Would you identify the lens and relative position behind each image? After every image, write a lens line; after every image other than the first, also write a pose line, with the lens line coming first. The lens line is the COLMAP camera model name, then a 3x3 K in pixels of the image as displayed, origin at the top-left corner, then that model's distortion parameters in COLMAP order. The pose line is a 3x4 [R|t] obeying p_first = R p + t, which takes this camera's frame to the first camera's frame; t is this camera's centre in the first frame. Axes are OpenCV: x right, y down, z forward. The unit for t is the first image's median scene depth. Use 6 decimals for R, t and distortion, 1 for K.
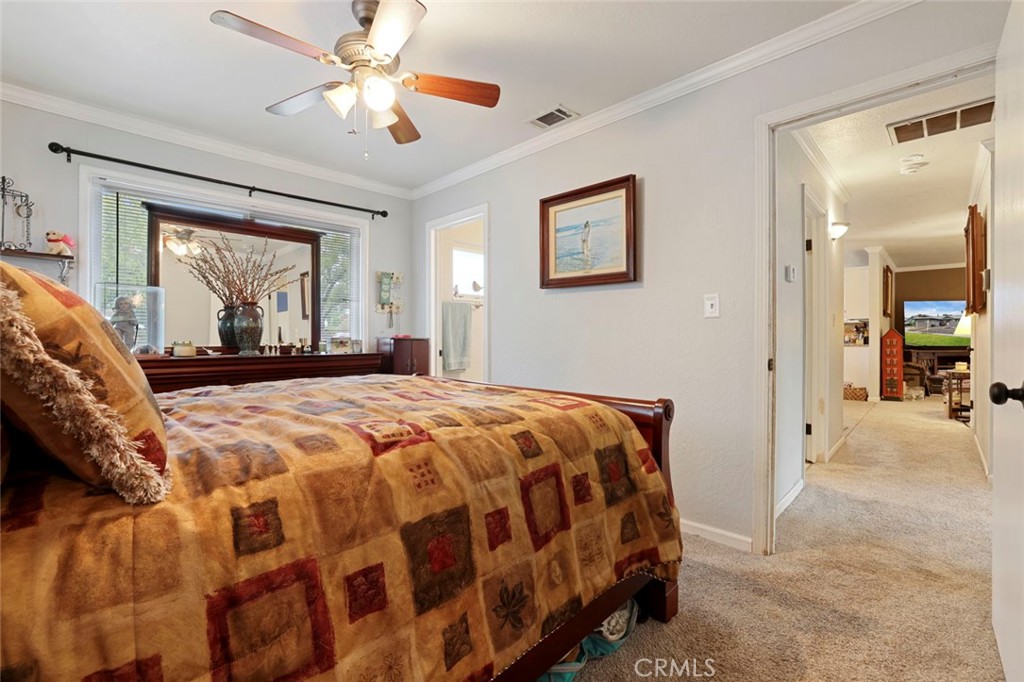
lens RADIAL K [[445.6, 0, 504.0], [0, 445.6, 336.6], [0, 0, 1]] dist [-0.028897, 0.007145]
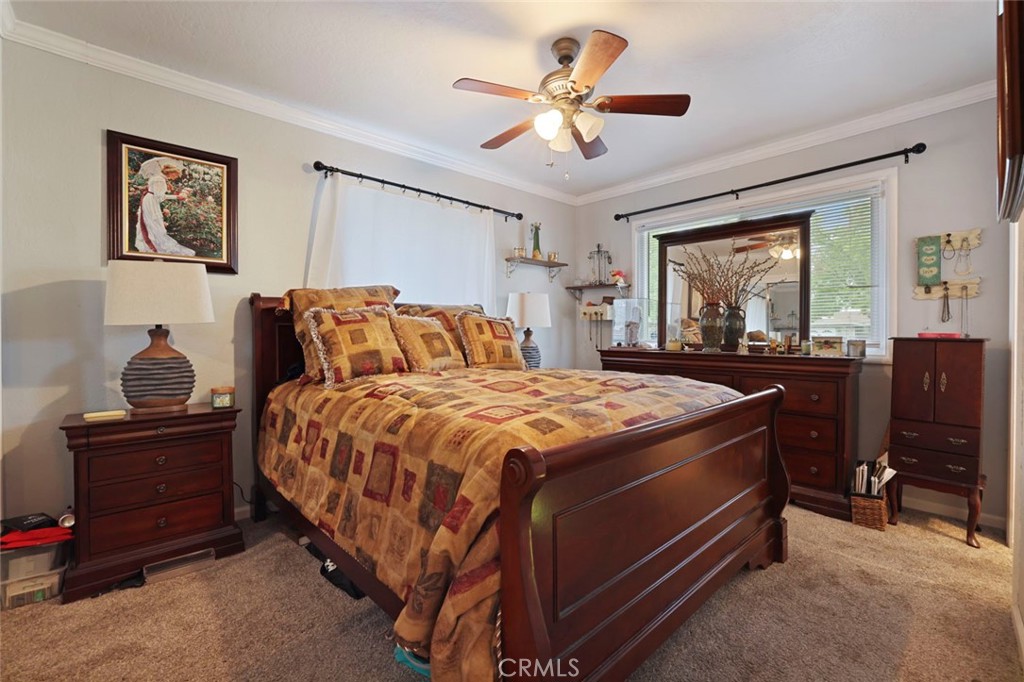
lens RADIAL K [[445.6, 0, 522.4], [0, 445.6, 337.4], [0, 0, 1]] dist [-0.028897, 0.007145]
pose [[-0.035970, 0.008959, -0.999313, 0.466177], [-0.003653, 0.999952, 0.009096, -0.001107], [0.999346, 0.003978, -0.035935, 0.516772]]
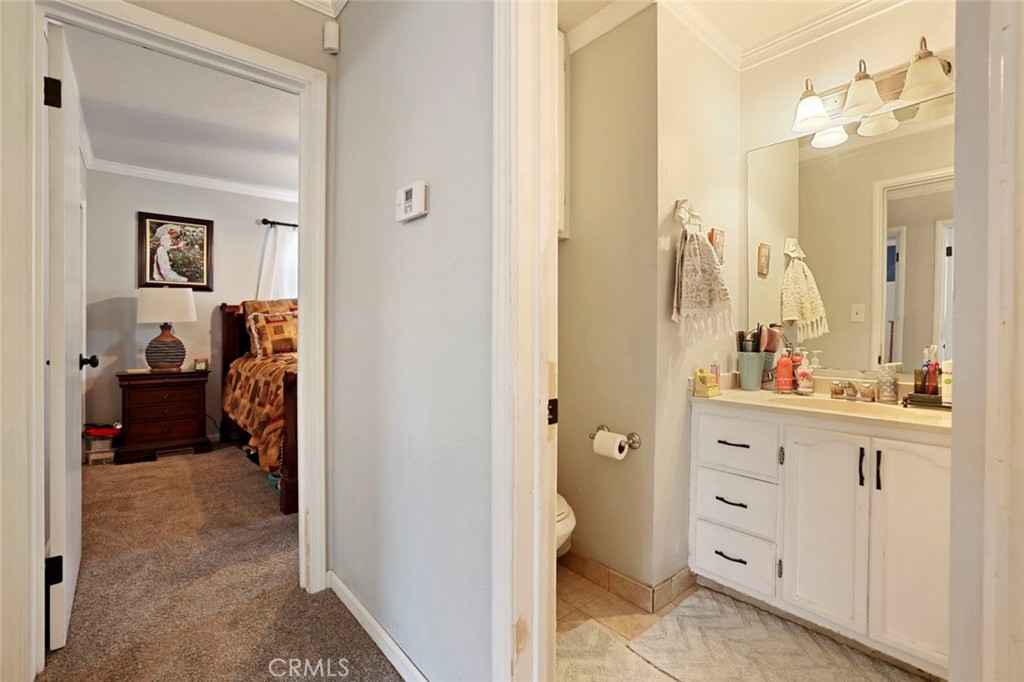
lens RADIAL K [[459.1, 0, 515.6], [0, 459.1, 332.4], [0, 0, 1]] dist [-0.028718, 0.006607]
pose [[-0.081194, 0.008857, -0.996659, 0.614196], [-0.011137, 0.999890, 0.009793, -0.003211], [0.996636, 0.011895, -0.081087, 0.655691]]
